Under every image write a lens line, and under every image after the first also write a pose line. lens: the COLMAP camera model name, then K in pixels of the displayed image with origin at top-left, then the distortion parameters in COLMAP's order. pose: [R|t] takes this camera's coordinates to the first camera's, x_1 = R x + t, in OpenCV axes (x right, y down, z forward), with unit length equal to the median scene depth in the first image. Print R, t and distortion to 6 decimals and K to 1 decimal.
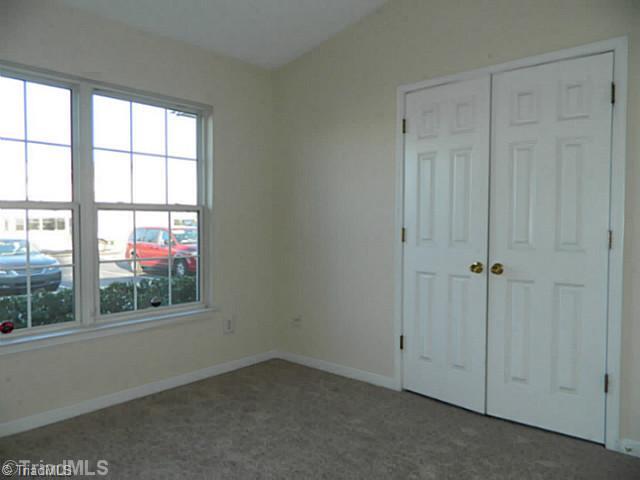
lens RADIAL K [[474.4, 0, 320.0], [0, 474.4, 240.0], [0, 0, 1]] dist [0.005833, 0.001582]
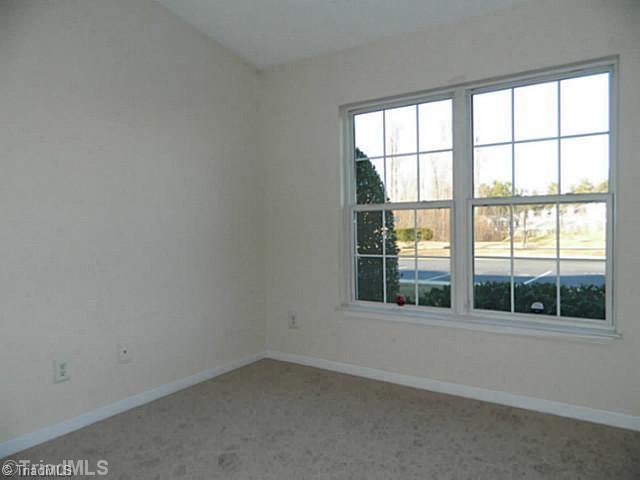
lens RADIAL K [[478.8, 0, 320.0], [0, 478.8, 240.0], [0, 0, 1]] dist [-0.056210, 0.000012]
pose [[0.095044, 0.037988, -0.994748, 0.528637], [-0.010665, 0.999253, 0.037141, -0.025983], [0.995416, 0.007079, 0.095378, 0.573857]]
